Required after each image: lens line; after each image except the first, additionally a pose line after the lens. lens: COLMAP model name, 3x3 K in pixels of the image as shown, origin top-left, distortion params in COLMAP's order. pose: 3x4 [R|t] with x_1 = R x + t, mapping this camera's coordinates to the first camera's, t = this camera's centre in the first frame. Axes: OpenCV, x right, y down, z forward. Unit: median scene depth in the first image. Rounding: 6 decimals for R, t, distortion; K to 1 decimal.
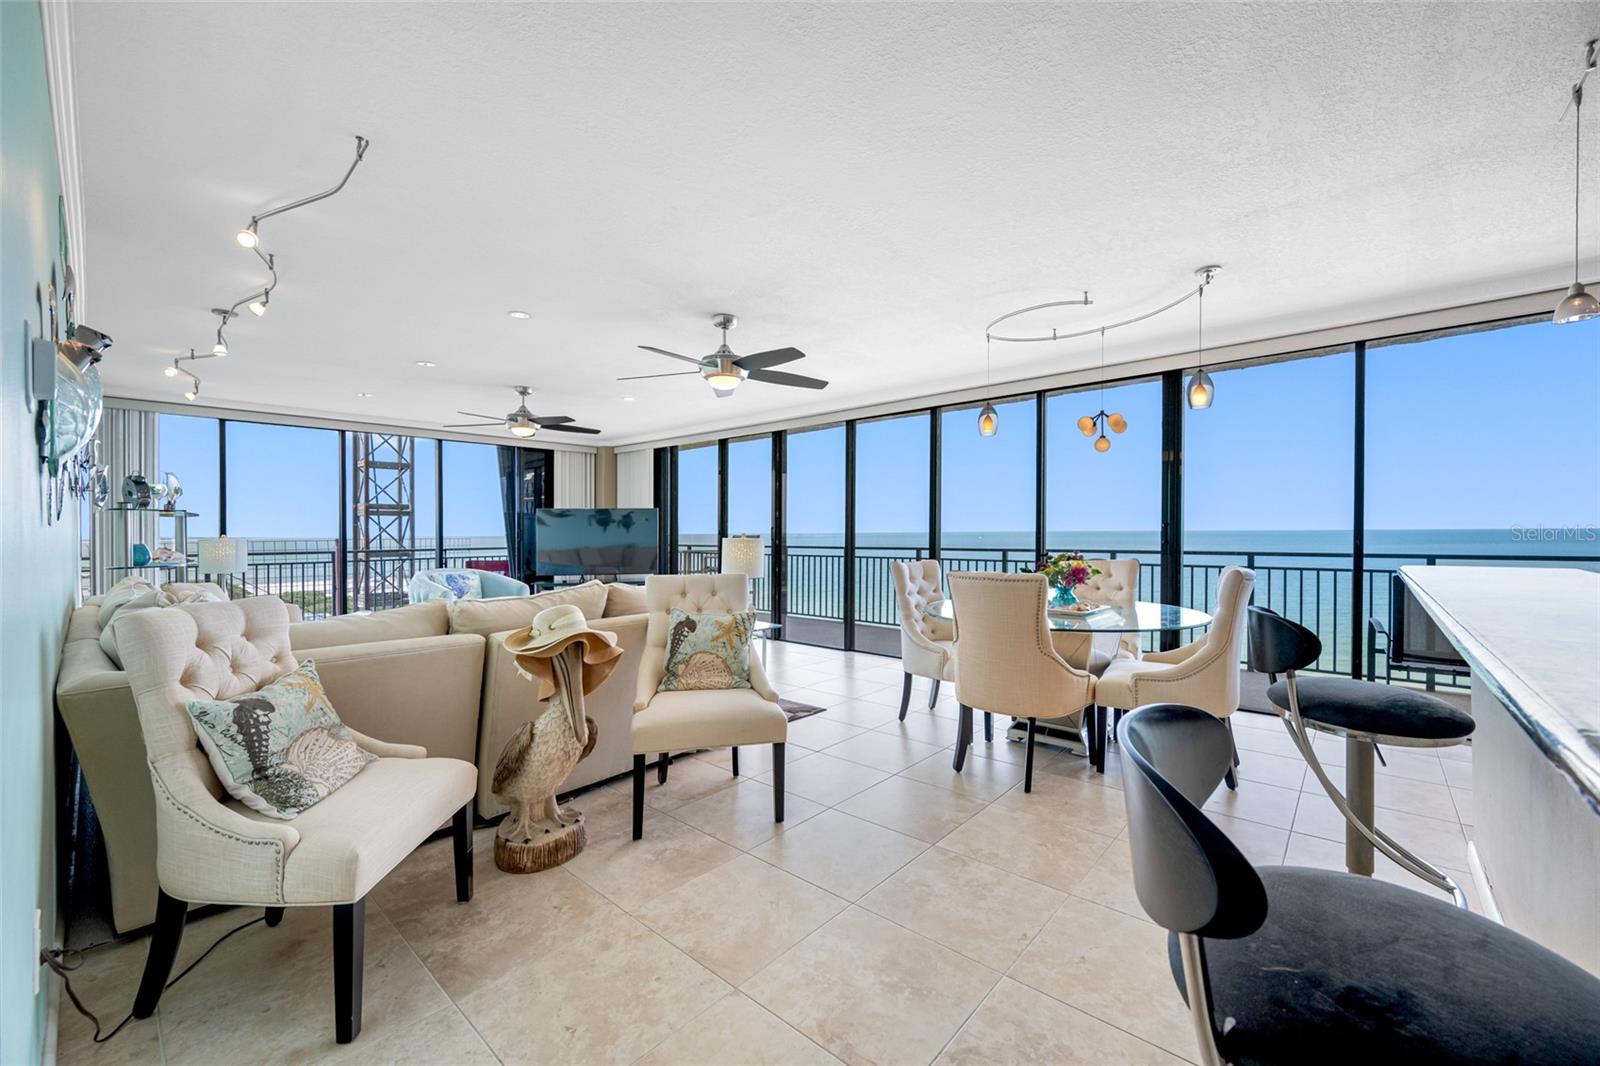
lens RADIAL K [[633.8, 0, 803.3], [0, 633.8, 529.5], [0, 0, 1]] dist [-0.001442, -0.000442]
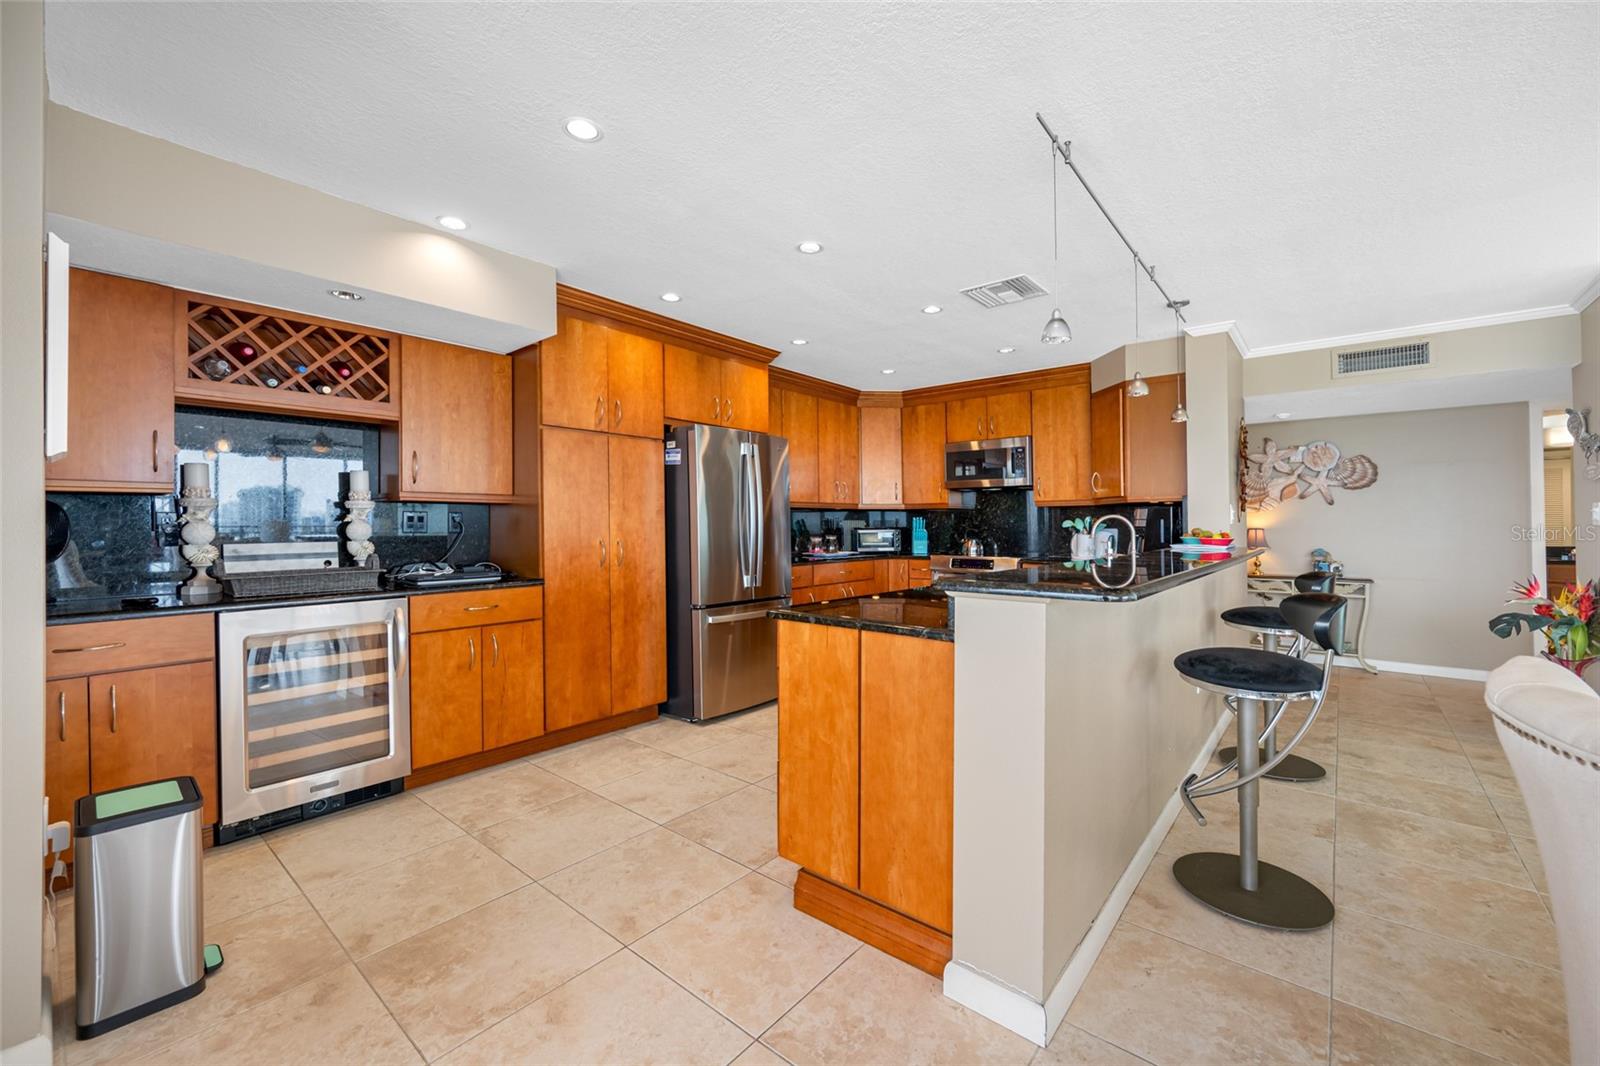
lens RADIAL K [[633.8, 0, 799.0], [0, 633.8, 527.6], [0, 0, 1]] dist [-0.001442, -0.000442]
pose [[-0.999650, 0.008034, -0.025194, 0.556796], [0.007963, 0.999964, 0.002917, -0.000237], [0.025217, 0.002716, -0.999678, 0.689154]]
